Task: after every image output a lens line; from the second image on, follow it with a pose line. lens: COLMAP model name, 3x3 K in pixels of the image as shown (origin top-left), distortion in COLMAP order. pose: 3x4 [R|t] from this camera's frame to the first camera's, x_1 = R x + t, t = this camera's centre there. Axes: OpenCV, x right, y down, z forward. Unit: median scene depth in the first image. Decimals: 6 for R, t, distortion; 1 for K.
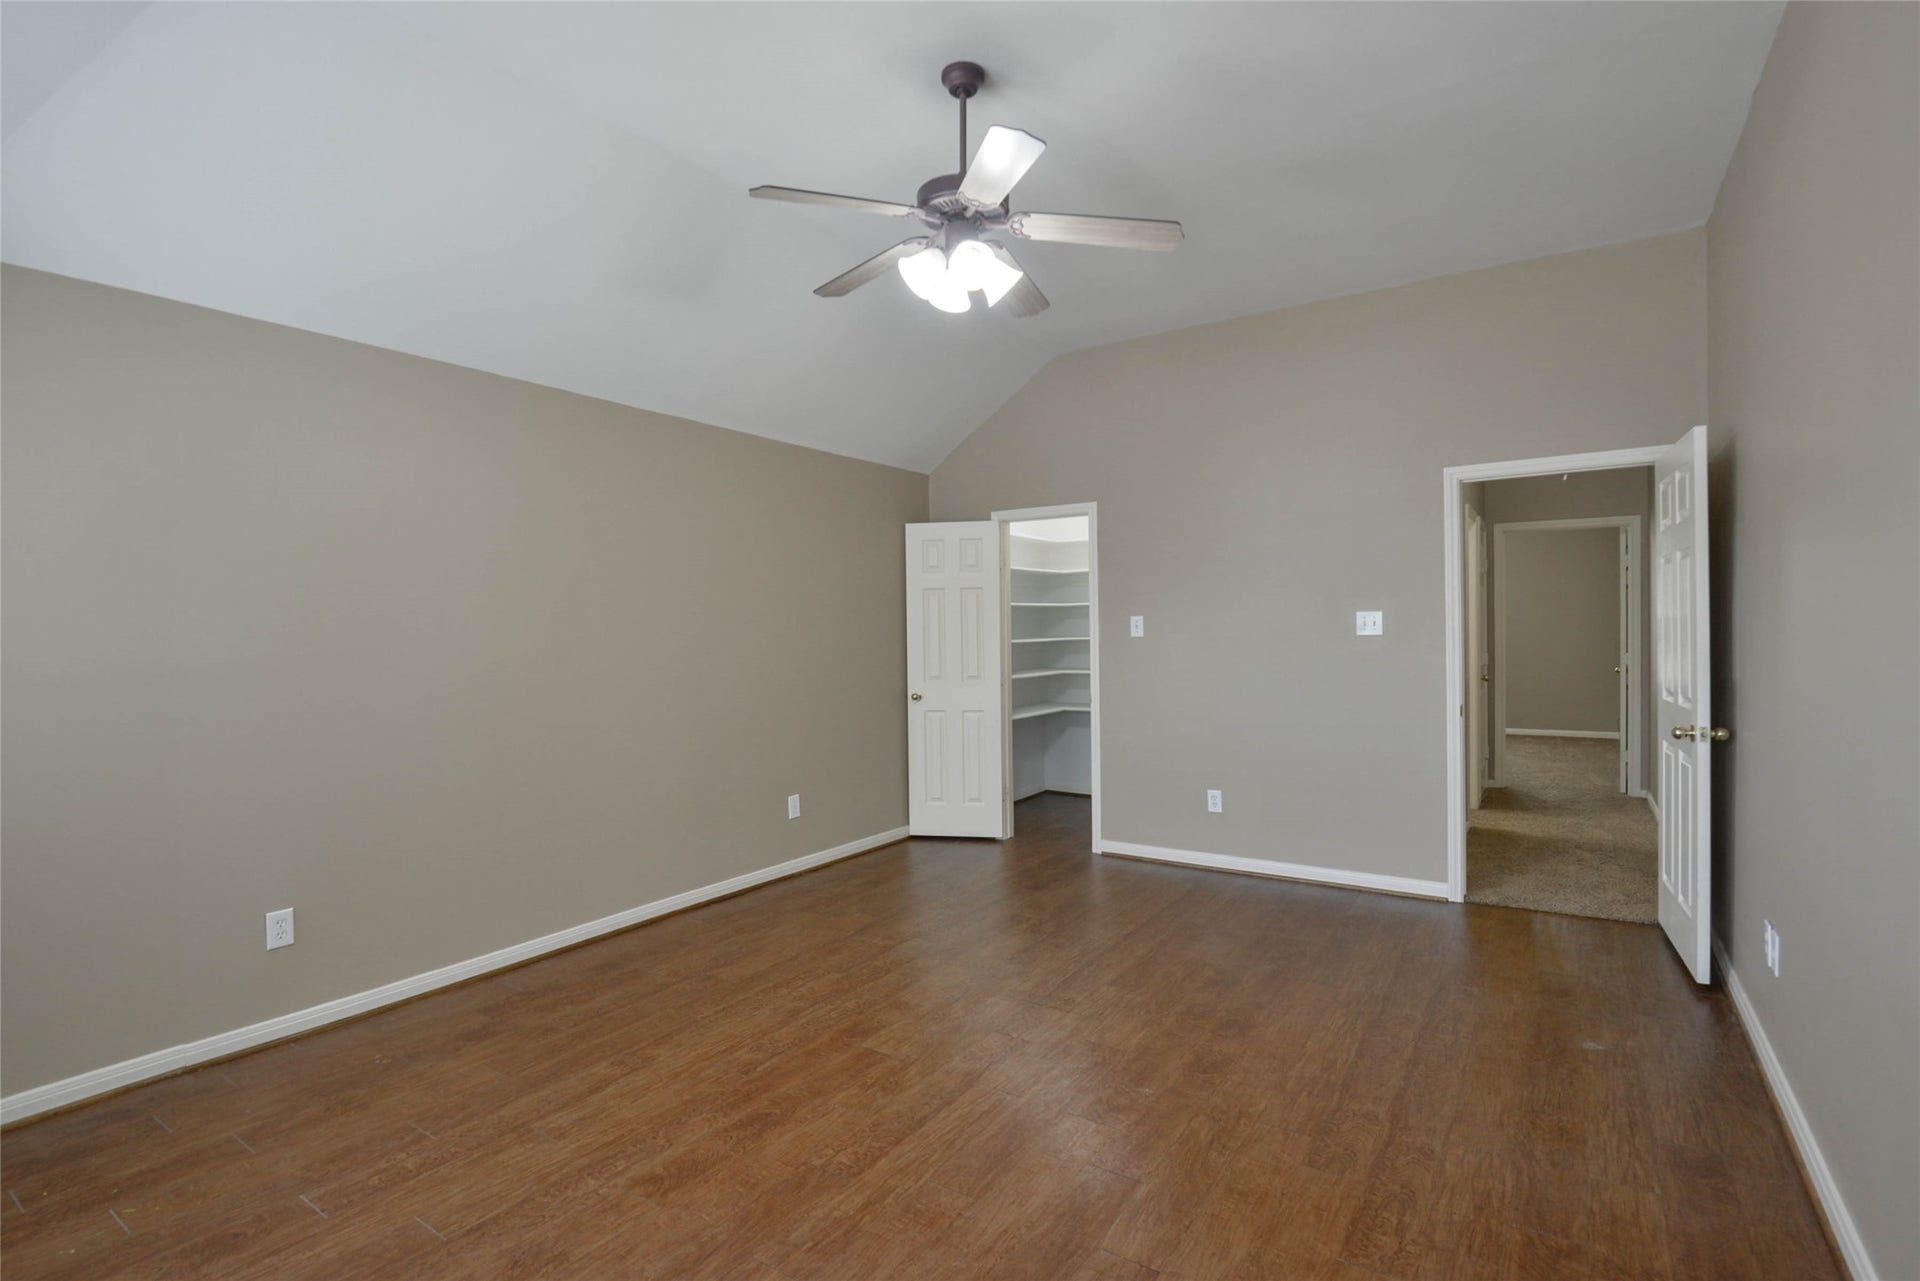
lens RADIAL K [[863.9, 0, 960.0], [0, 863.9, 640.5], [0, 0, 1]] dist [0.010257, -0.000203]
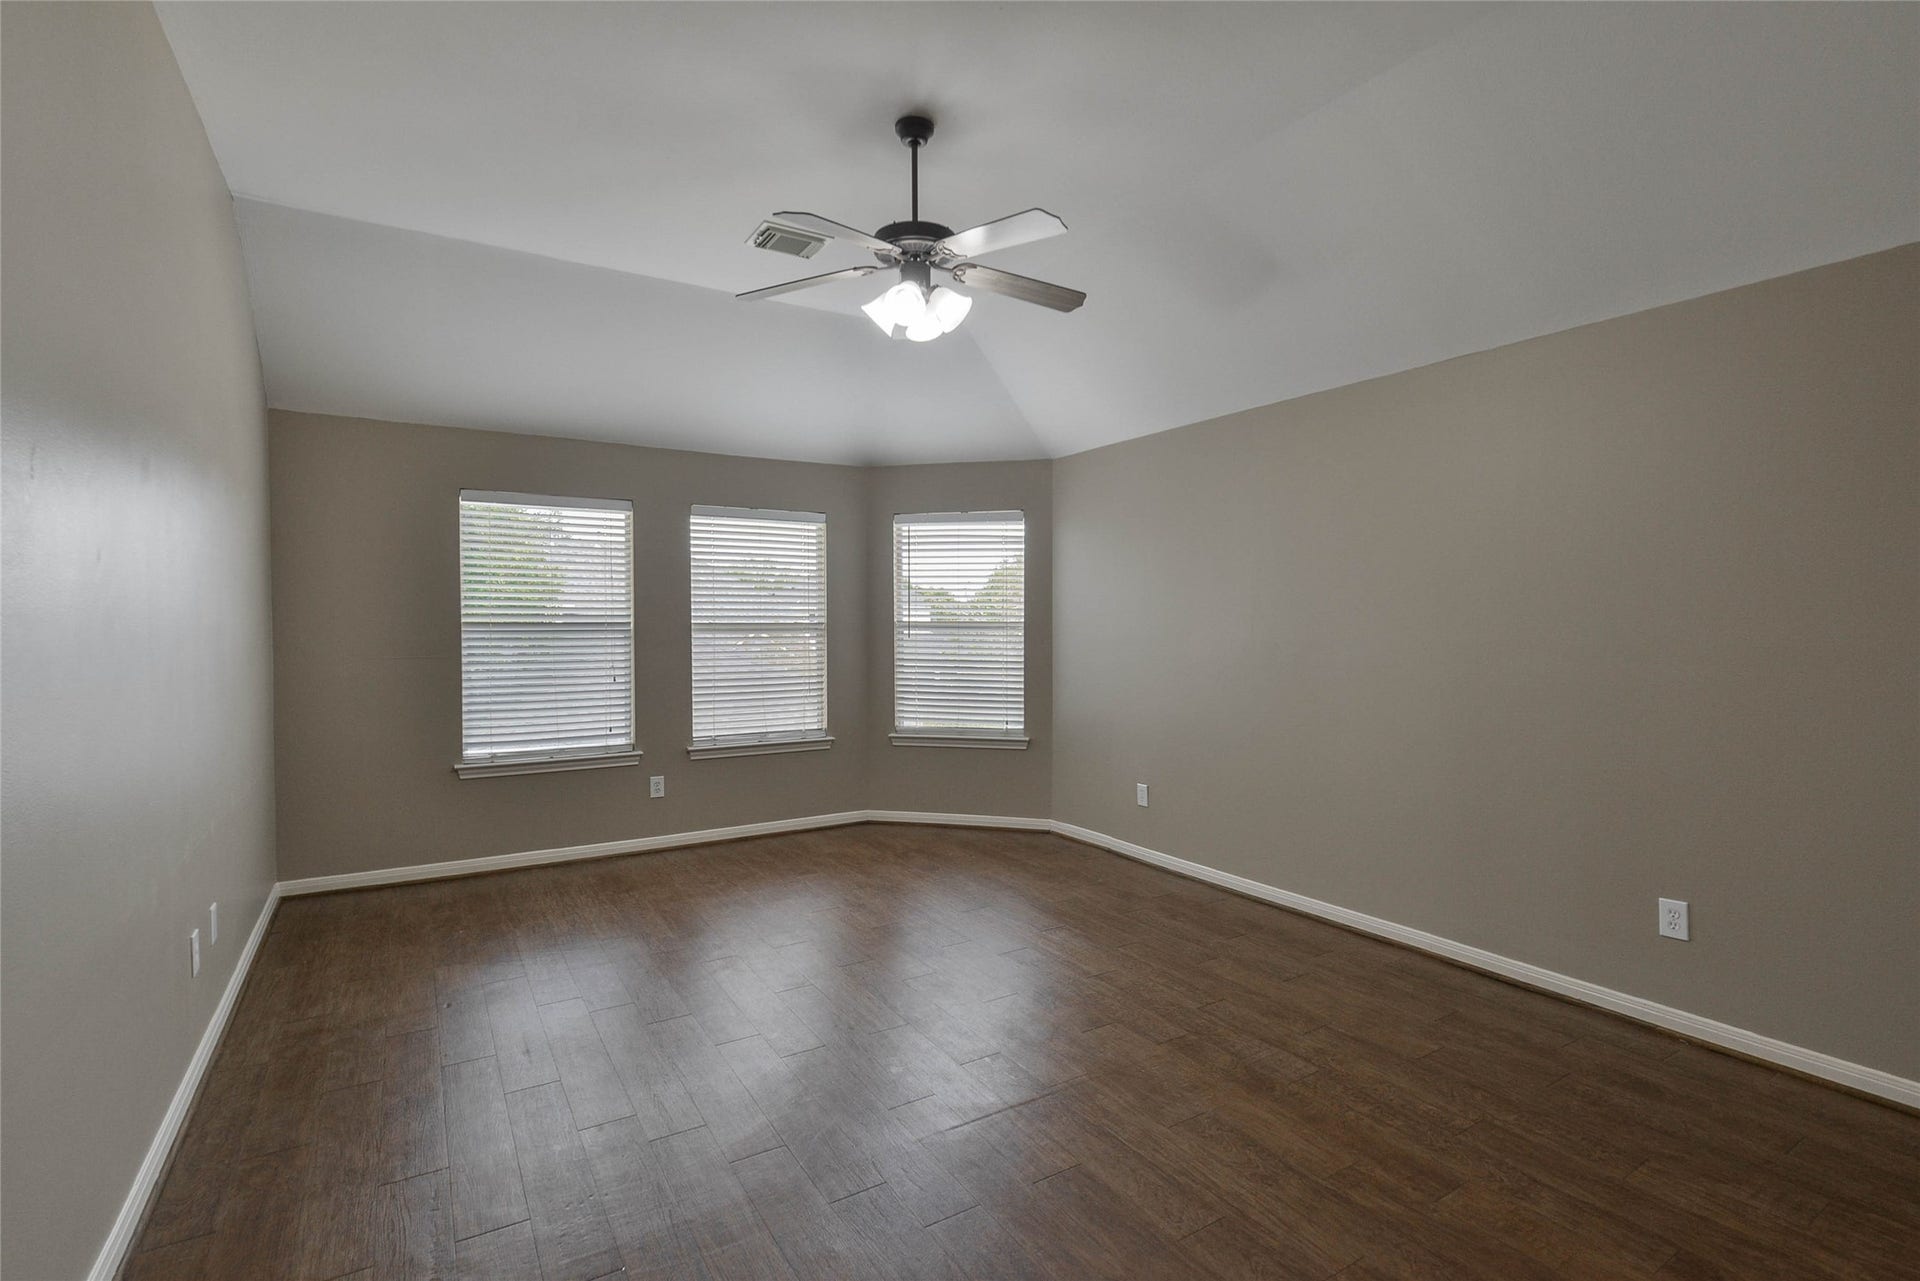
lens RADIAL K [[863.9, 0, 960.0], [0, 863.9, 640.5], [0, 0, 1]] dist [0.010257, -0.000203]
pose [[-0.381844, 0.024013, -0.923915, 0.782814], [-0.009345, 0.999511, 0.029840, -0.012367], [0.924179, 0.020028, -0.381433, 1.143012]]
